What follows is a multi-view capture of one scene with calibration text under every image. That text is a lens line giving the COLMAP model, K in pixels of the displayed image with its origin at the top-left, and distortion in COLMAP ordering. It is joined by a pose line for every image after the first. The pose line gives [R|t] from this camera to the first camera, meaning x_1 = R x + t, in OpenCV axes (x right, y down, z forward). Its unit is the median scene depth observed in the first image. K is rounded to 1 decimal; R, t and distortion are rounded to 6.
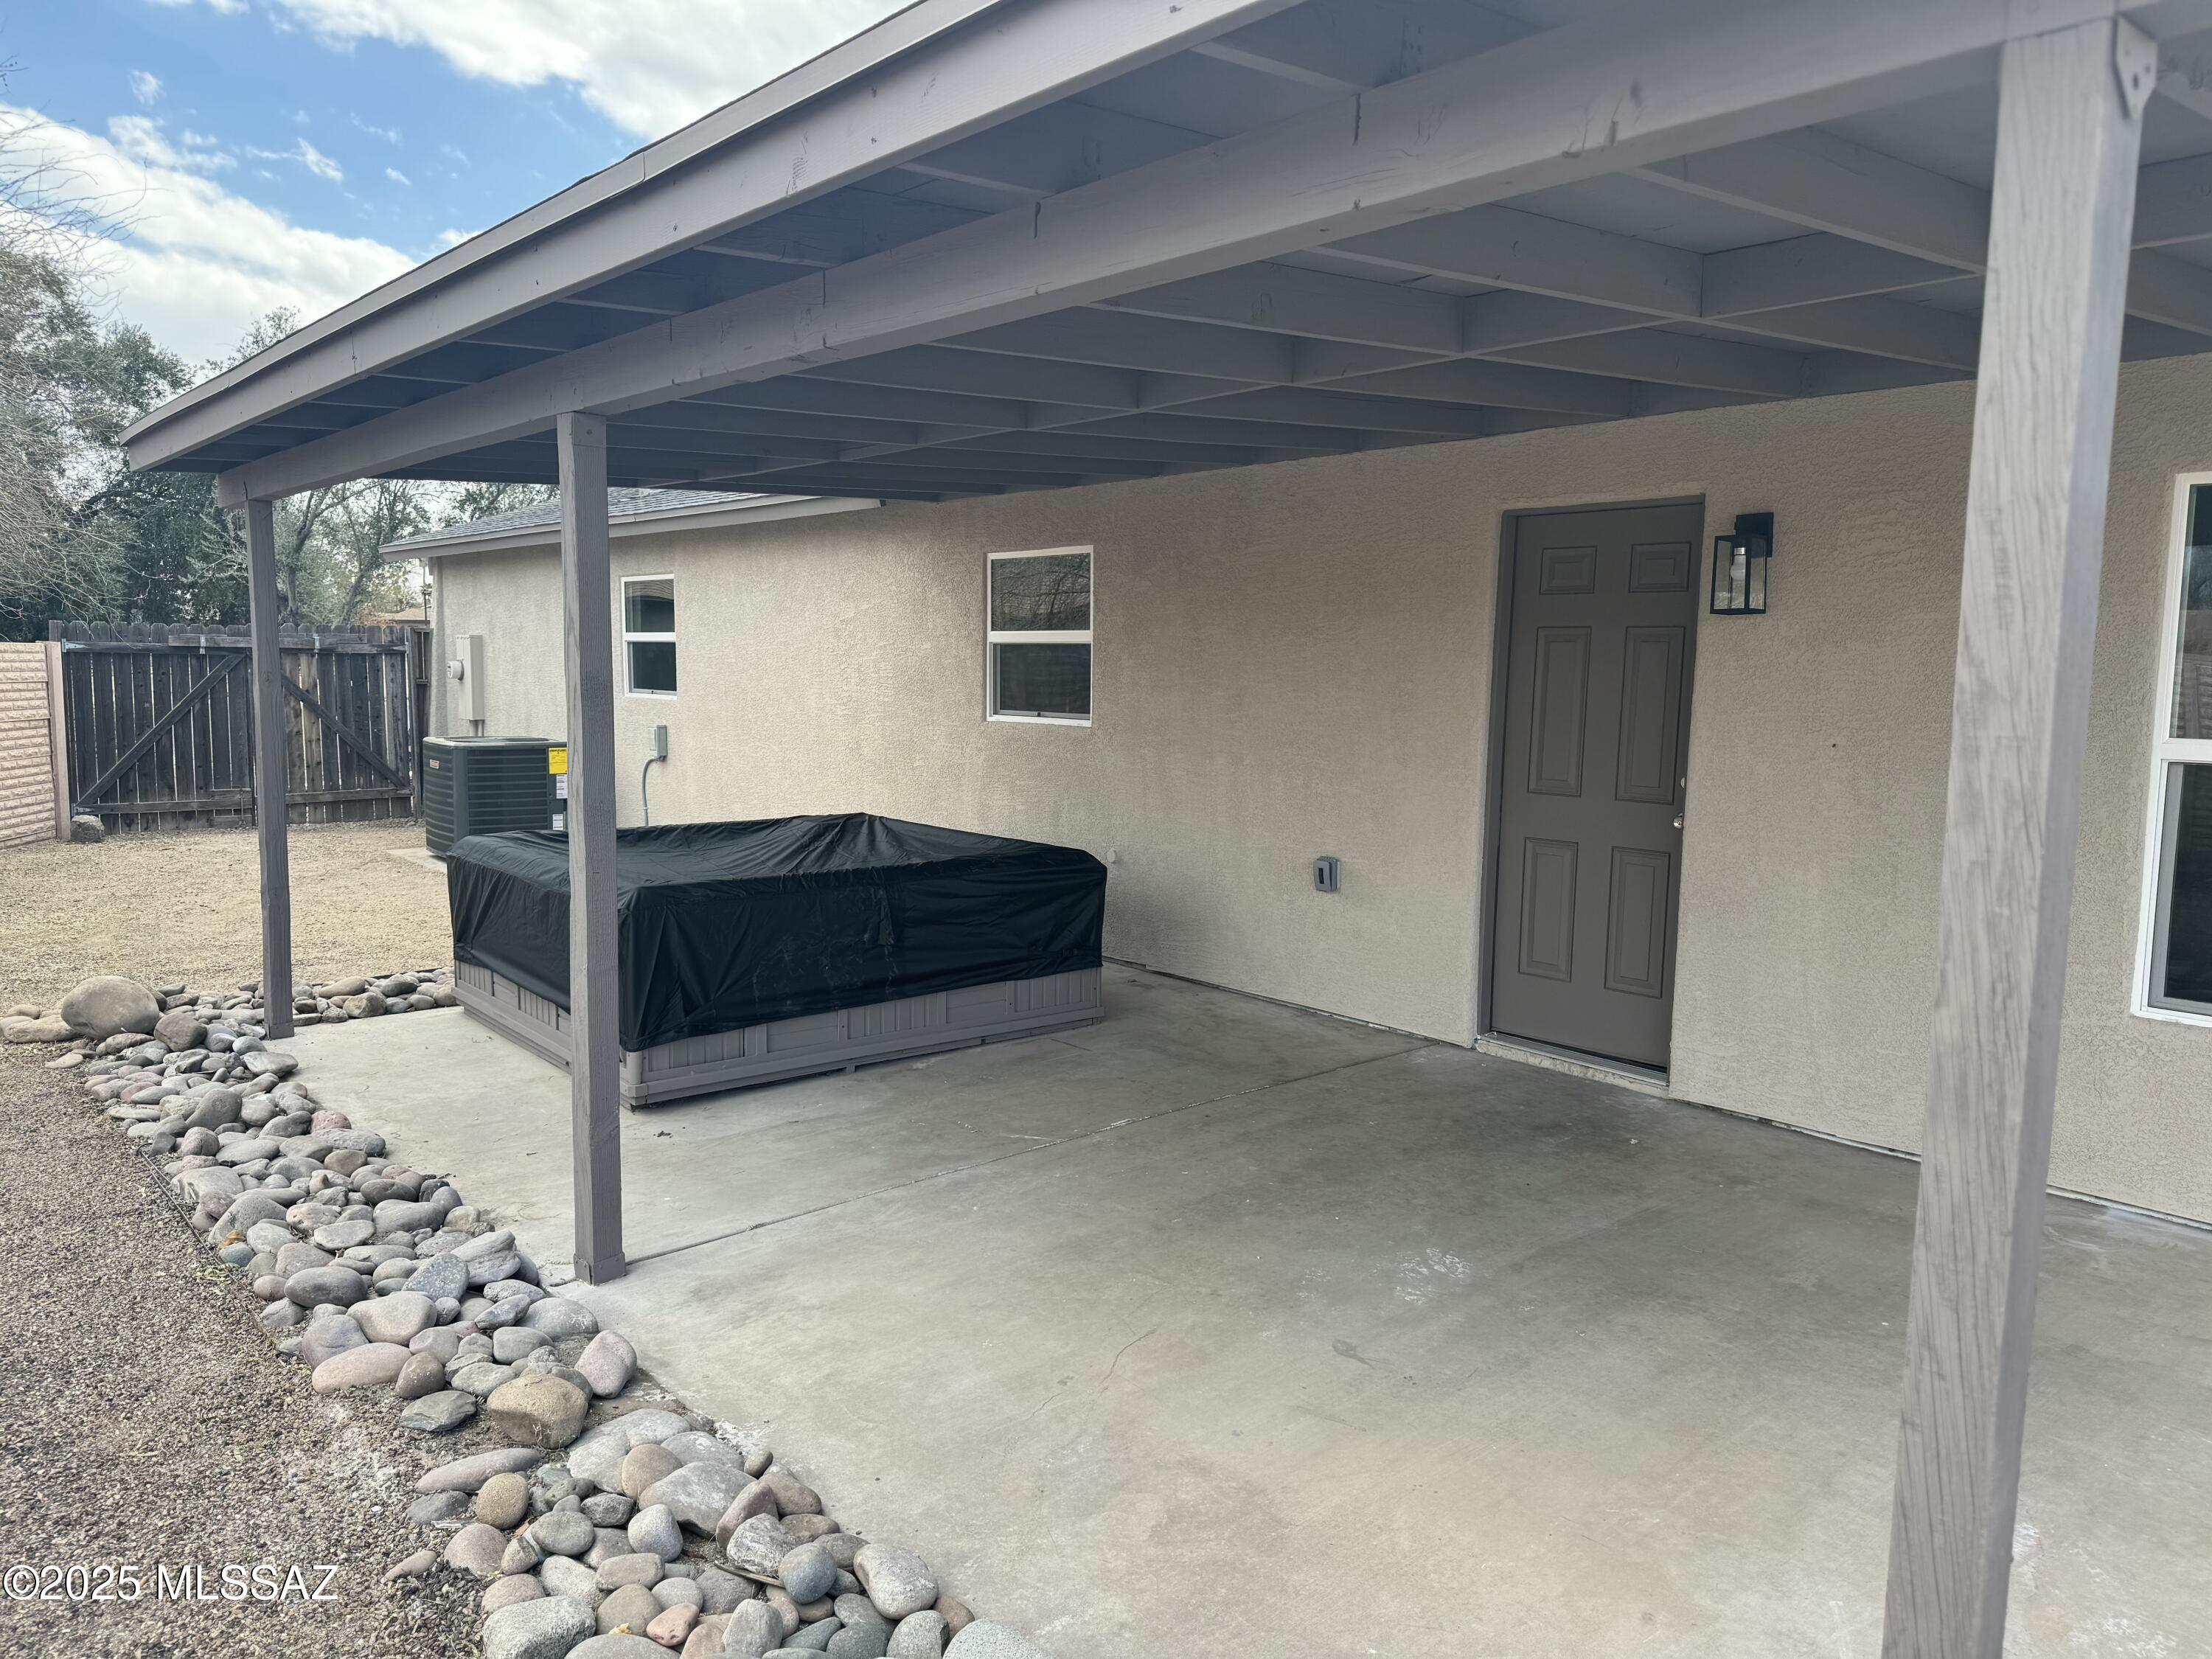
lens RADIAL K [[1559.3, 0, 1063.0], [0, 1559.3, 816.7], [0, 0, 1]] dist [0.154226, -0.201177]
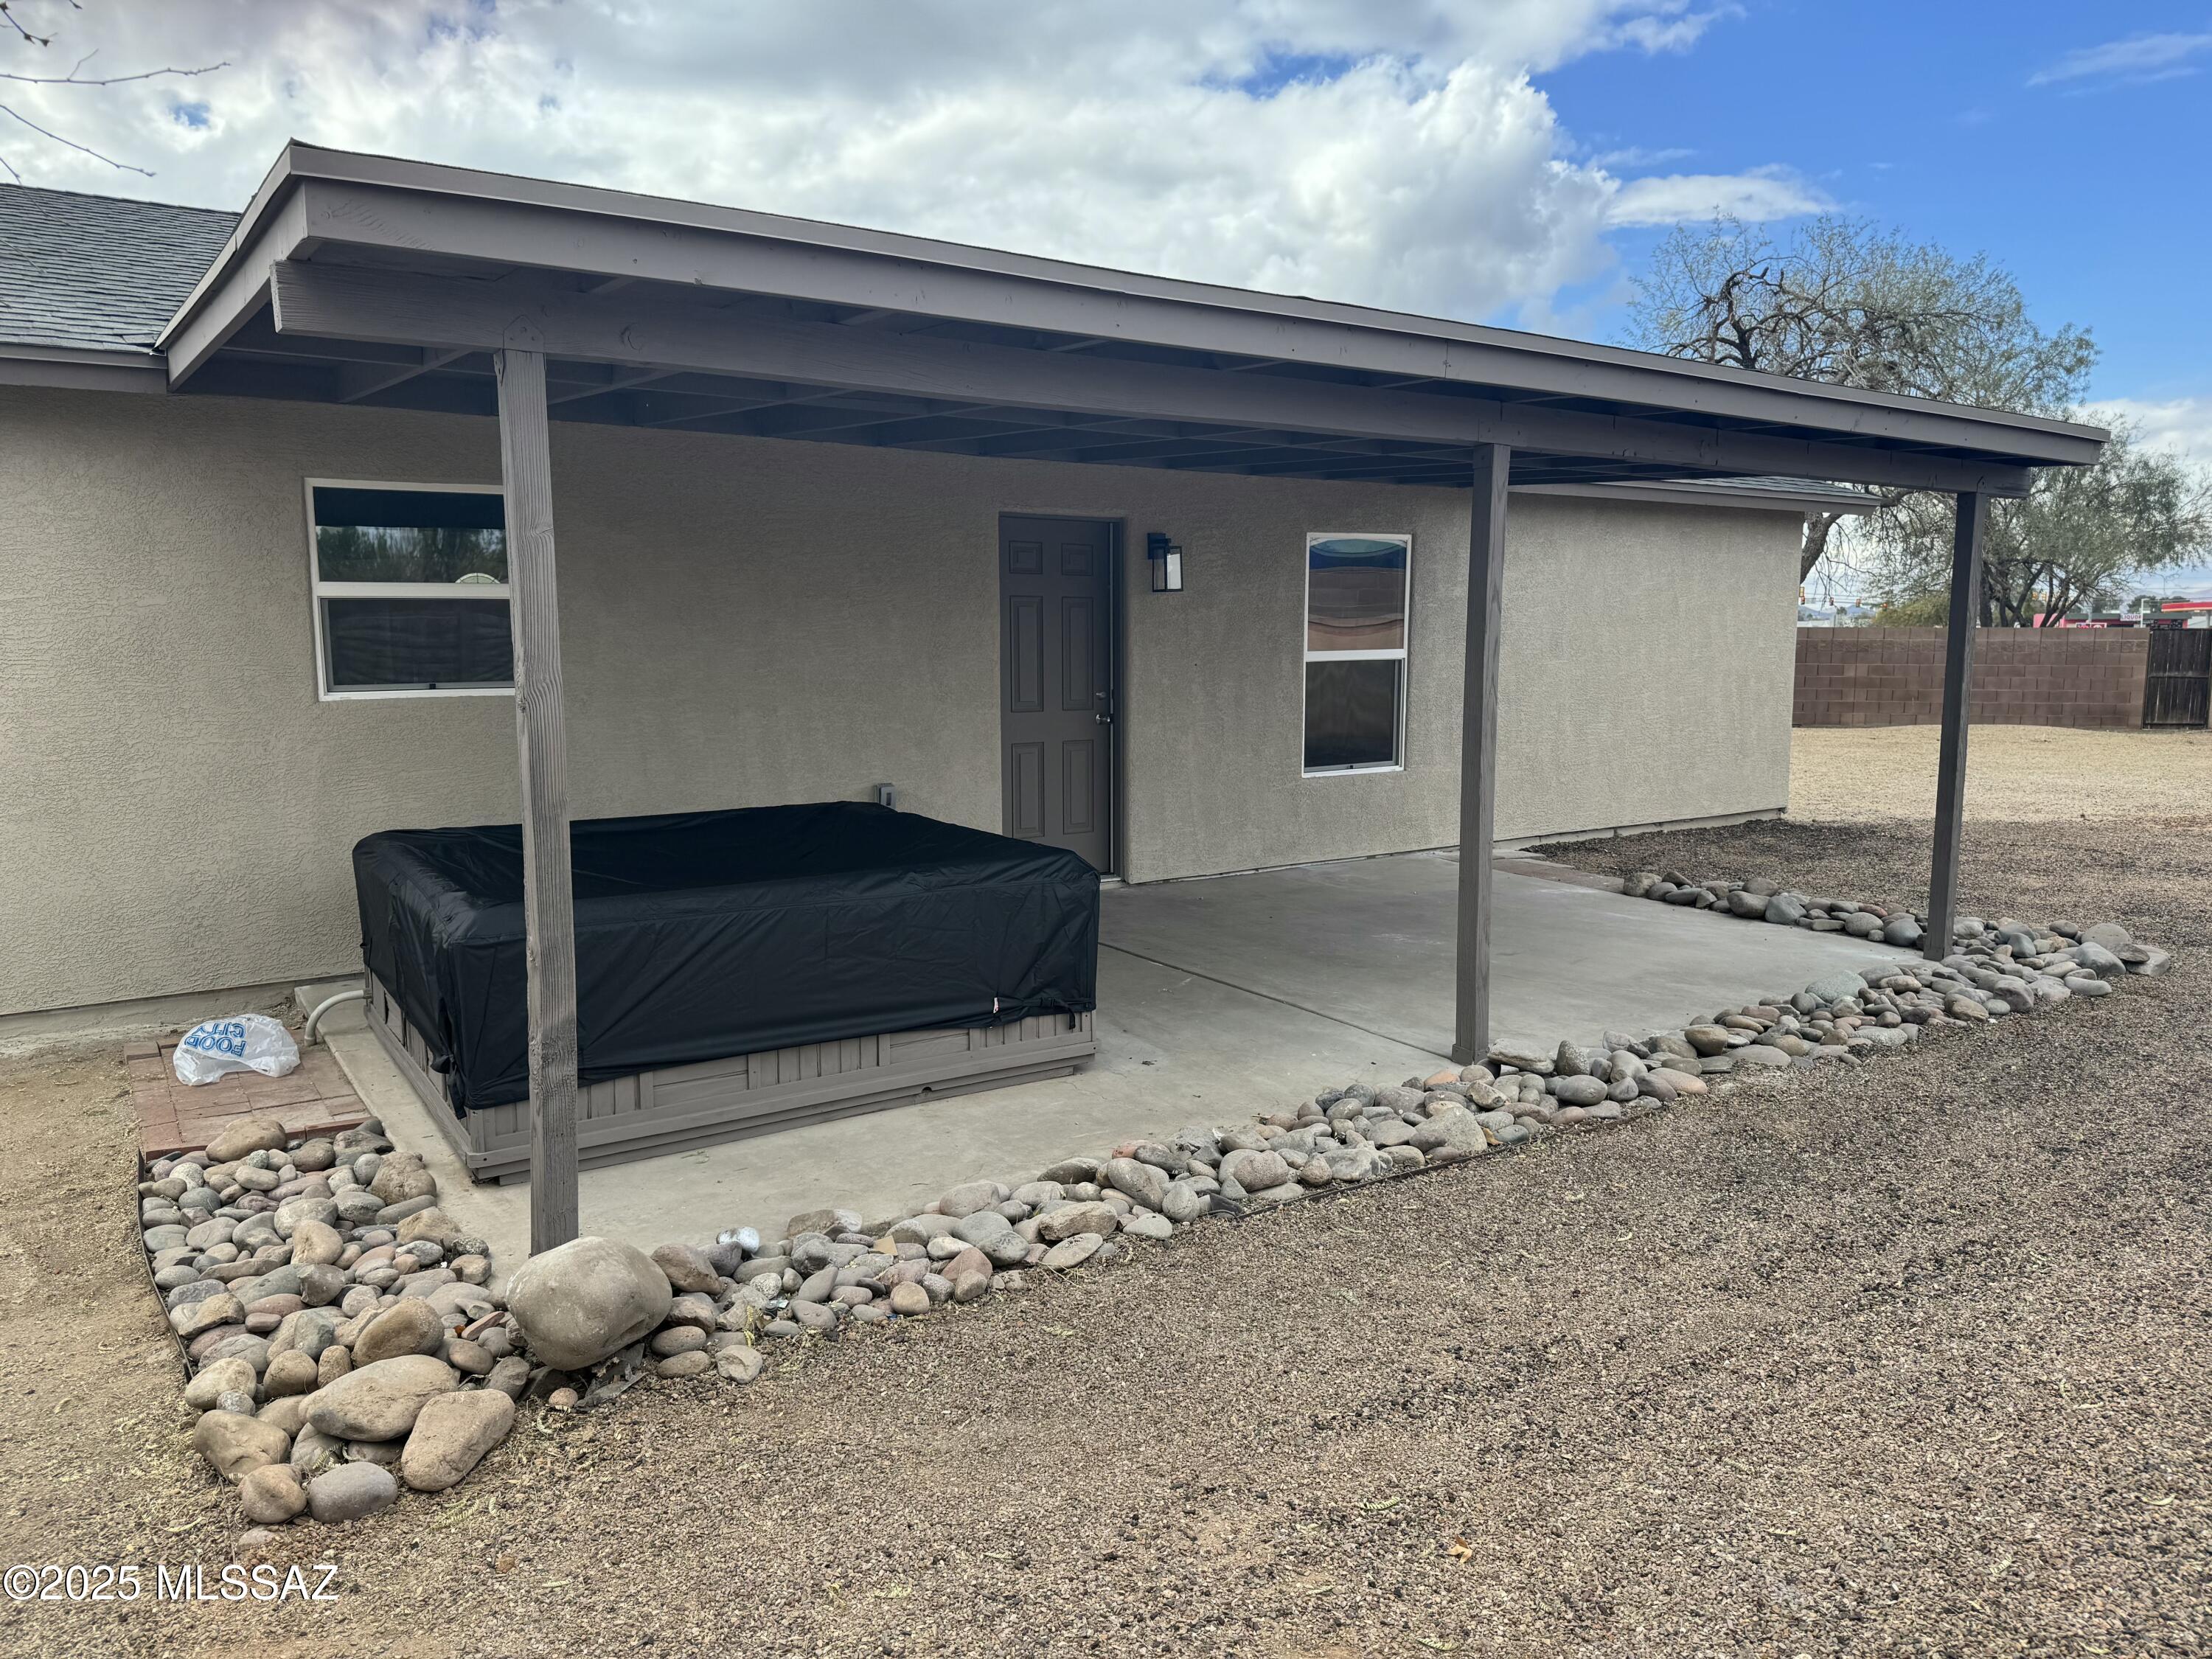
lens RADIAL K [[1498.7, 0, 1136.5], [0, 1498.7, 839.6], [0, 0, 1]] dist [0.004757, -0.000330]
pose [[0.066493, -0.138268, 0.988160, -0.747182], [0.110634, 0.985267, 0.130418, -0.046771], [-0.991634, 0.100652, 0.080810, 0.561910]]
